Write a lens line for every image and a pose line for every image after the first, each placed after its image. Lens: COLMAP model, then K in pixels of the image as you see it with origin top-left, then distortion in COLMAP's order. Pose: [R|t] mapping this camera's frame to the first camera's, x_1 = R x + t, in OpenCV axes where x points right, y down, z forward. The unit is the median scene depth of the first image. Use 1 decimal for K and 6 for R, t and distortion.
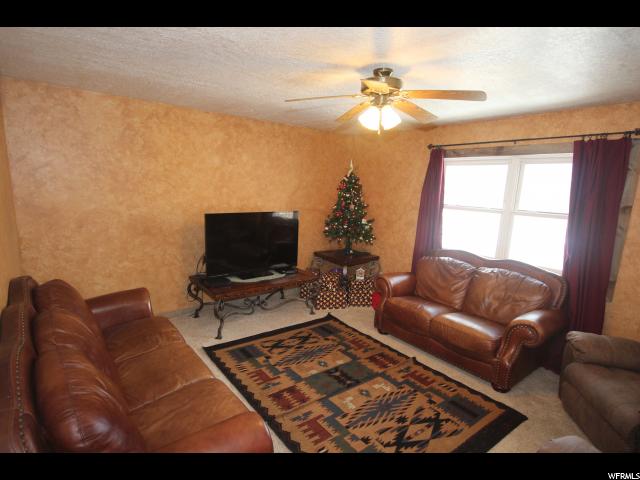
lens RADIAL K [[315.1, 0, 327.7], [0, 315.1, 240.8], [0, 0, 1]] dist [0.000636, 0.000172]
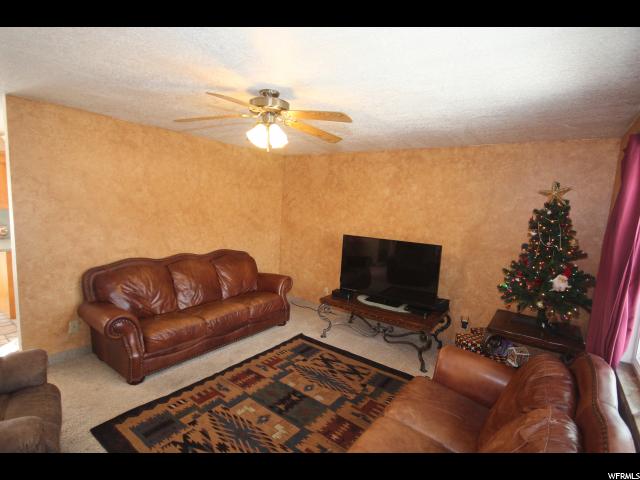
lens RADIAL K [[315.1, 0, 327.7], [0, 315.1, 240.8], [0, 0, 1]] dist [0.000636, 0.000172]
pose [[0.323113, 0.084978, -0.942537, 0.730726], [-0.213666, 0.976794, 0.014820, -0.065250], [0.921925, 0.196599, 0.333772, 0.532037]]
